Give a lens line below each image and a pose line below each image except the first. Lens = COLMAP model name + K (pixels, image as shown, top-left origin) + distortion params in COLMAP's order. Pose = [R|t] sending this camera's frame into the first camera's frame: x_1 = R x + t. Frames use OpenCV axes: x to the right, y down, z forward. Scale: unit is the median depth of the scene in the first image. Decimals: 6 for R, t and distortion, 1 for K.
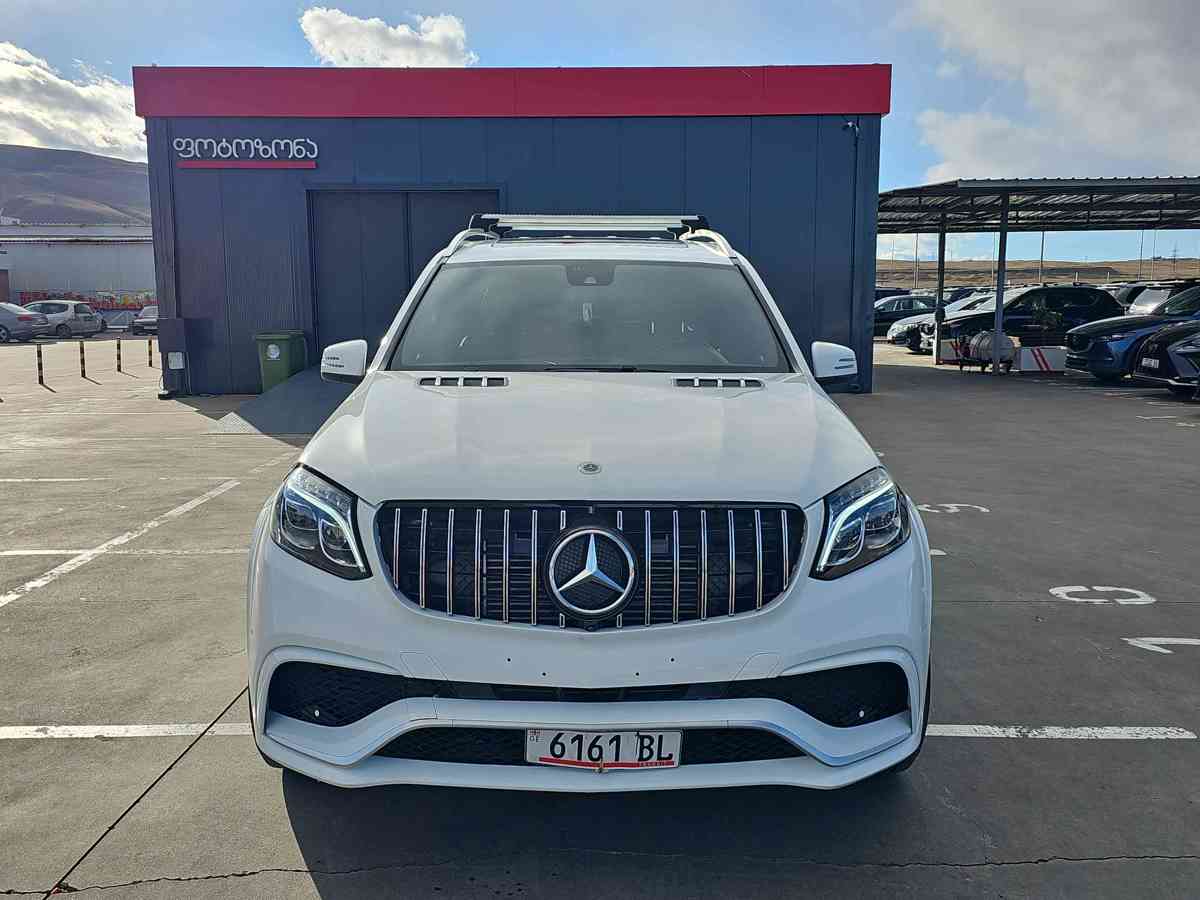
lens RADIAL K [[998.9, 0, 600.2], [0, 998.9, 398.7], [0, 0, 1]] dist [0.058004, 0.003475]
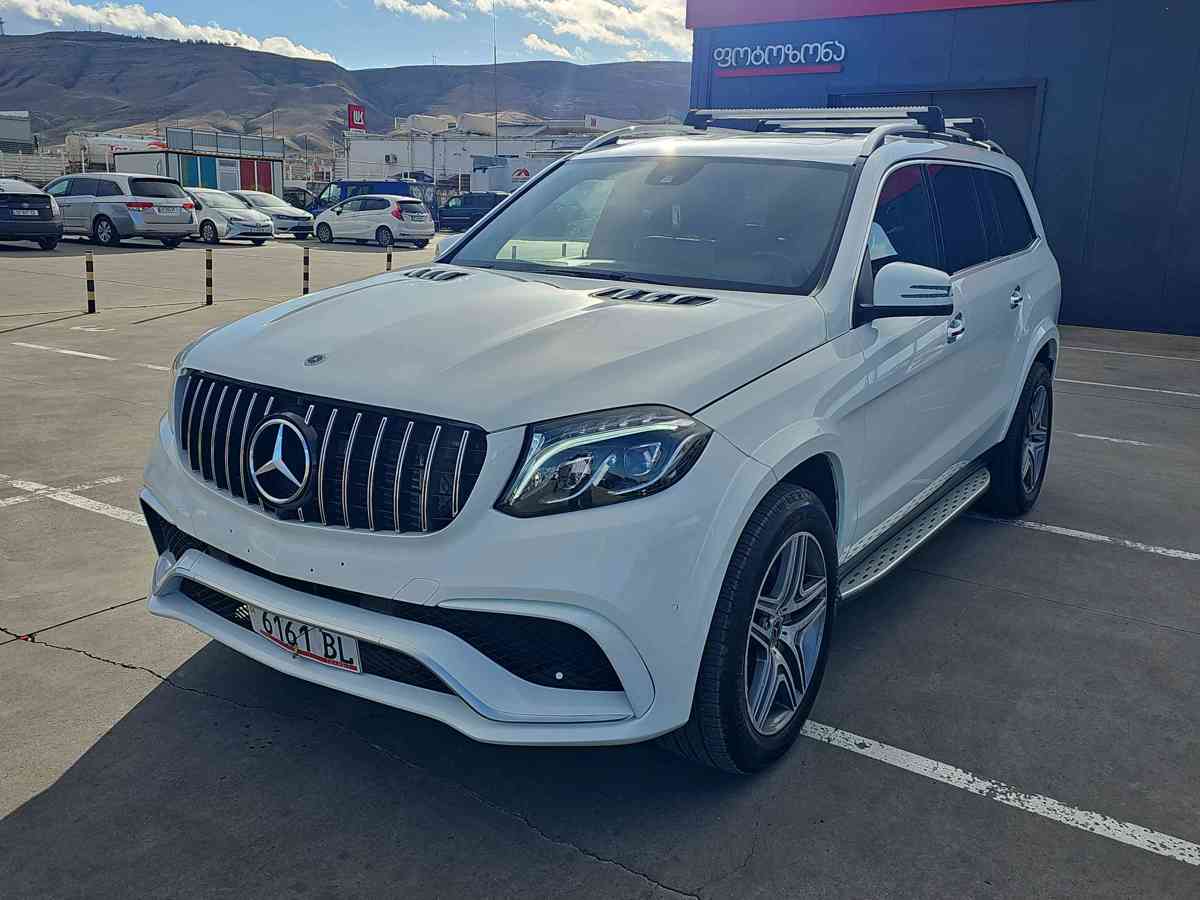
lens RADIAL K [[1035.9, 0, 600.0], [0, 1035.9, 450.0], [0, 0, 1]] dist [0.047463, 0.001424]
pose [[0.843127, 0.150792, -0.516138, 0.751366], [-0.088634, 0.985718, 0.143195, -0.013121], [0.530359, -0.074984, 0.844450, 0.282671]]
